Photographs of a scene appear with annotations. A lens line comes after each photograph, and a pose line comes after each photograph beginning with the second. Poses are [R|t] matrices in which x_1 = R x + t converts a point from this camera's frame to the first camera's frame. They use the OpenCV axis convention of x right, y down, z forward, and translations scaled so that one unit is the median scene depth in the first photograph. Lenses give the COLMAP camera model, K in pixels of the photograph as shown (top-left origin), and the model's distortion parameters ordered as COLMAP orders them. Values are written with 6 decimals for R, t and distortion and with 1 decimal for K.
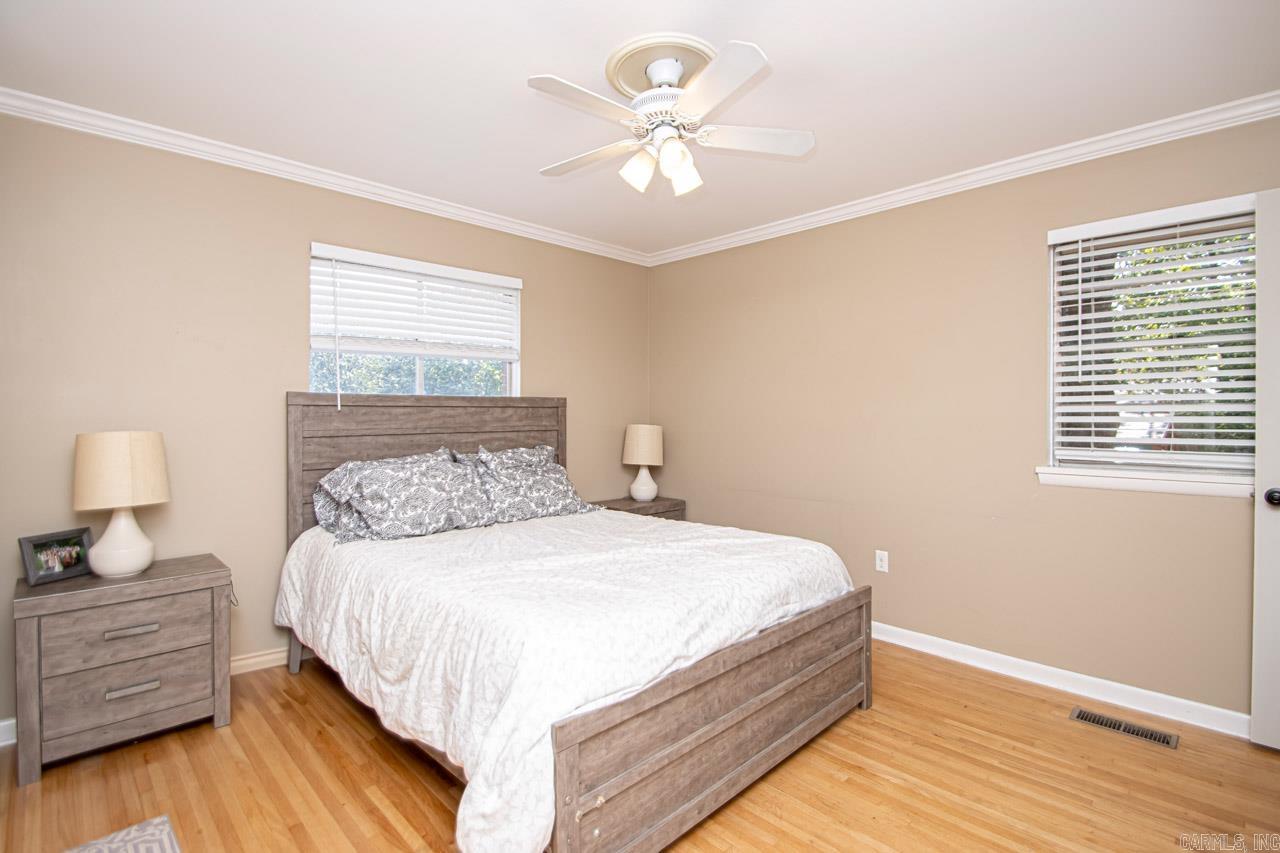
lens RADIAL K [[589.9, 0, 653.7], [0, 589.9, 425.1], [0, 0, 1]] dist [0.016977, 0.000223]
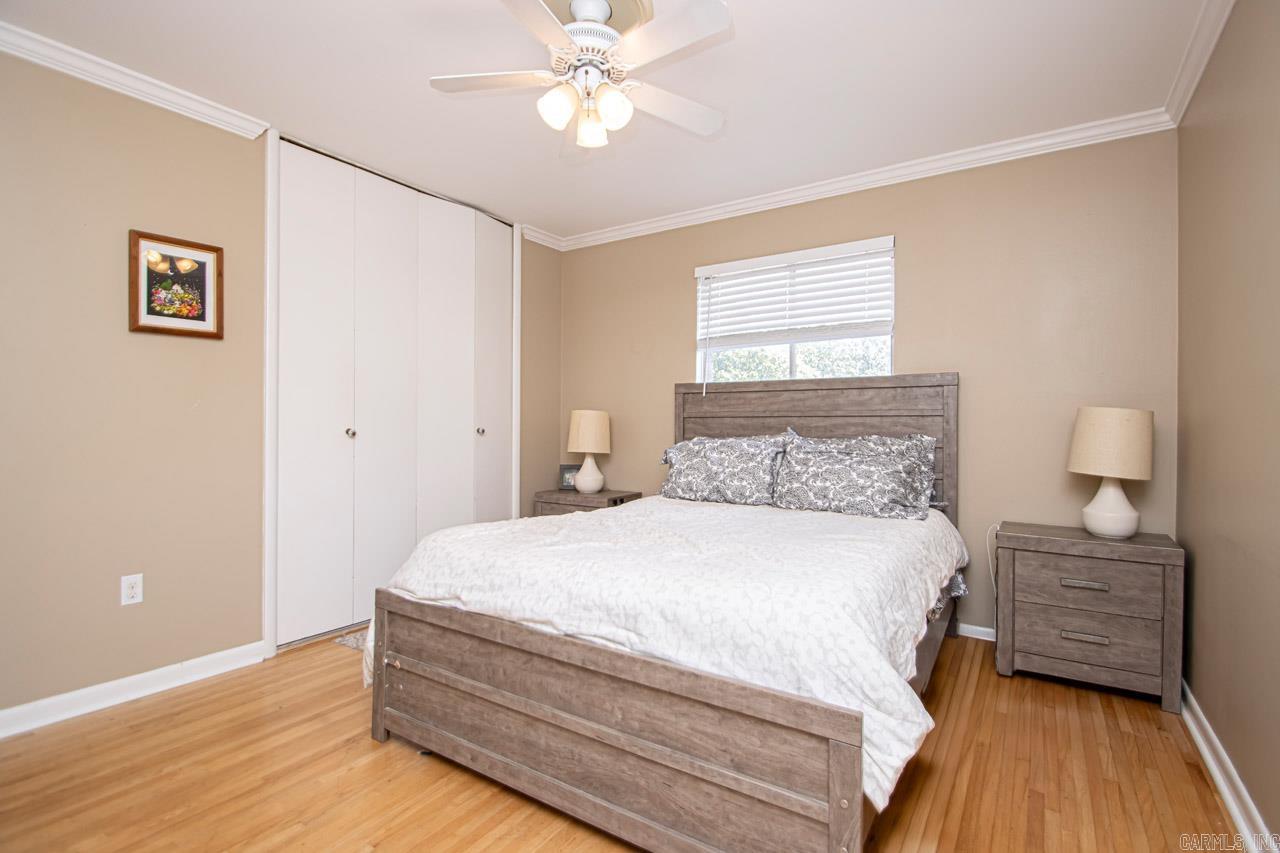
lens RADIAL K [[589.9, 0, 653.7], [0, 589.9, 425.1], [0, 0, 1]] dist [0.016977, 0.000223]
pose [[0.225019, 0.006447, -0.974333, 0.673241], [-0.021688, 0.999763, 0.001607, 0.037000], [0.974113, 0.020770, 0.225106, 0.623411]]
